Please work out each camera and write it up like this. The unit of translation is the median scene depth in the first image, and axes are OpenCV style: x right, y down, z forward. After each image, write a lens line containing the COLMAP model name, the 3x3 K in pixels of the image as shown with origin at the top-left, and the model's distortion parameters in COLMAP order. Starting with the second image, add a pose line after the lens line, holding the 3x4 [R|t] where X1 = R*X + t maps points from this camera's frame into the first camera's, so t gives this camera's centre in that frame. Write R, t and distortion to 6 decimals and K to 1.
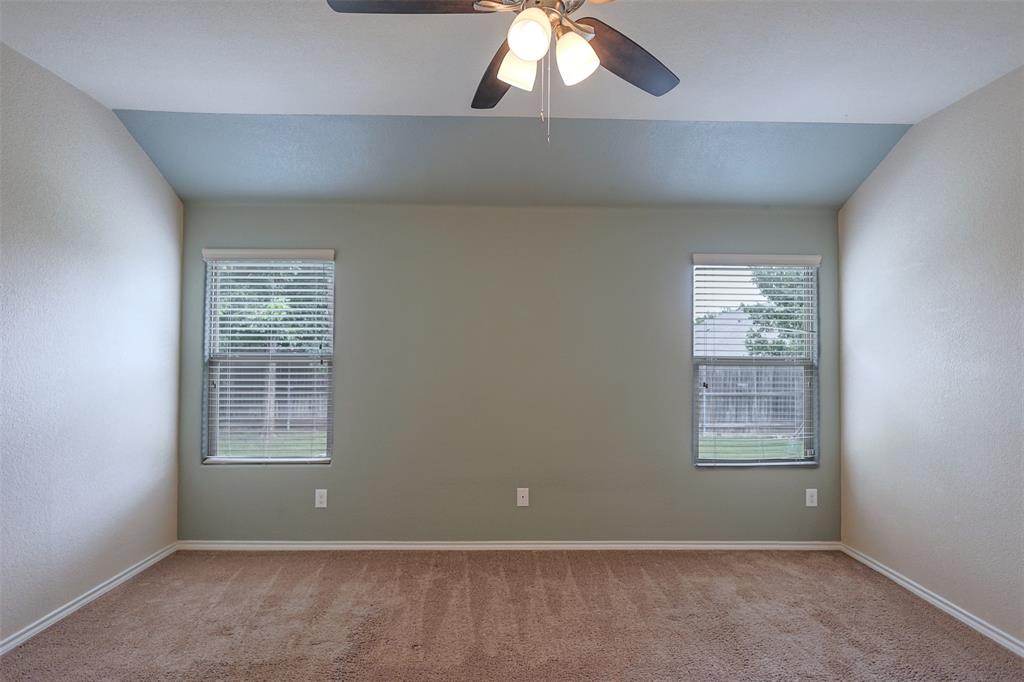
lens RADIAL K [[504.2, 0, 512.0], [0, 504.2, 341.0], [0, 0, 1]] dist [-0.004132, 0.001577]
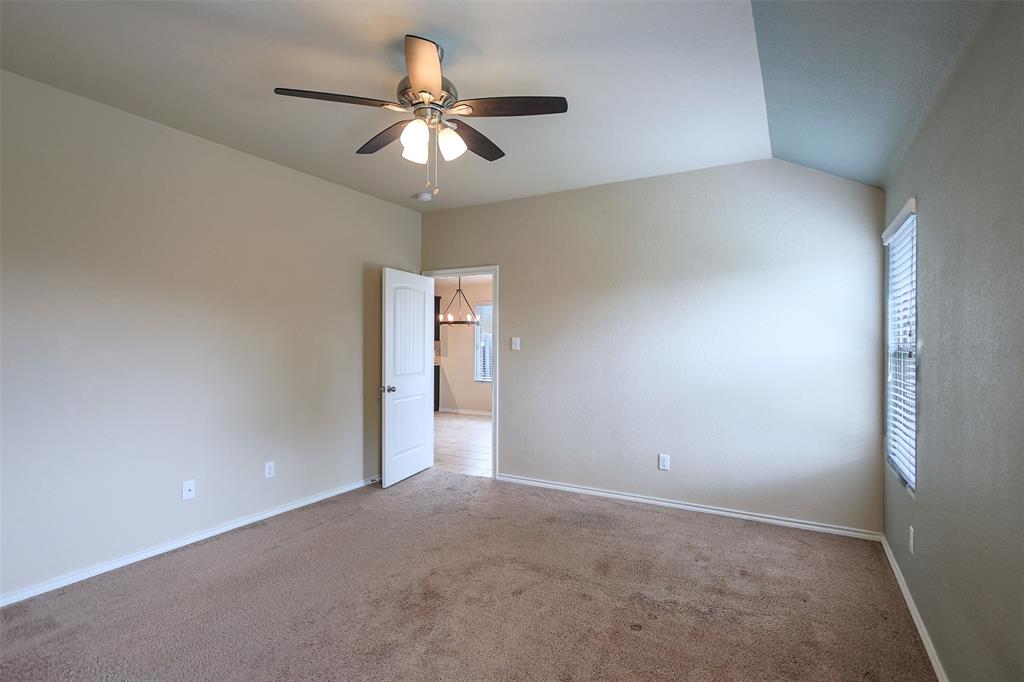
lens RADIAL K [[504.2, 0, 512.0], [0, 504.2, 341.0], [0, 0, 1]] dist [-0.004132, 0.001577]
pose [[-0.504010, -0.002852, -0.863693, 0.637680], [0.014668, 0.999822, -0.011861, 0.023905], [0.863573, -0.018646, -0.503878, 1.004150]]
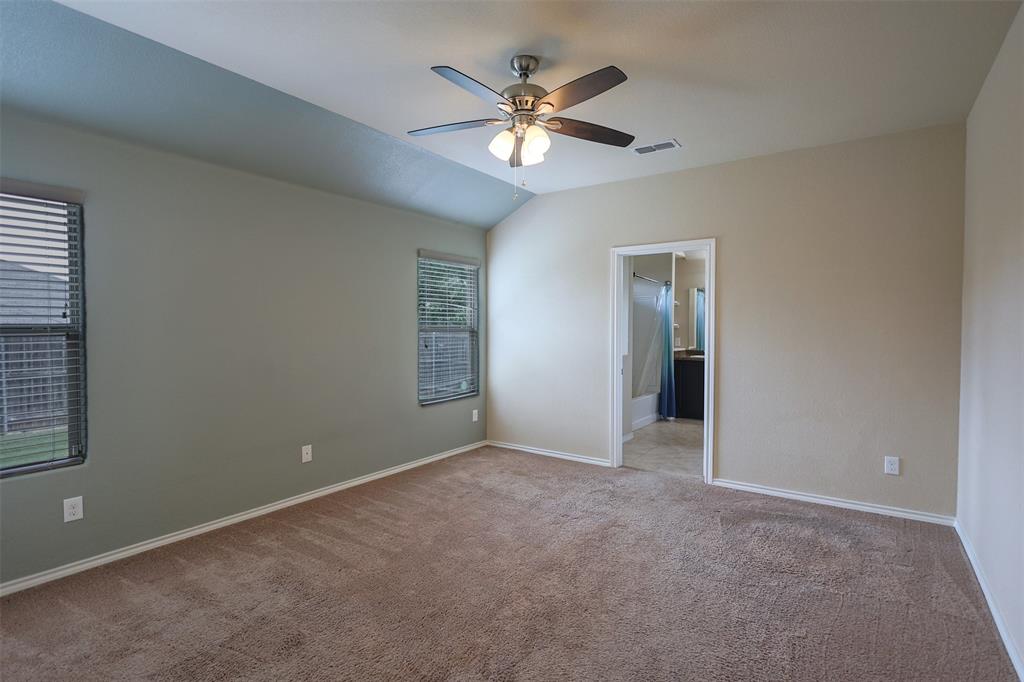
lens RADIAL K [[504.2, 0, 512.0], [0, 504.2, 341.0], [0, 0, 1]] dist [-0.004132, 0.001577]
pose [[0.589150, -0.029626, 0.807480, -0.692350], [-0.019814, 0.998497, 0.051092, -0.002195], [-0.807781, -0.046100, 0.587678, 0.000582]]
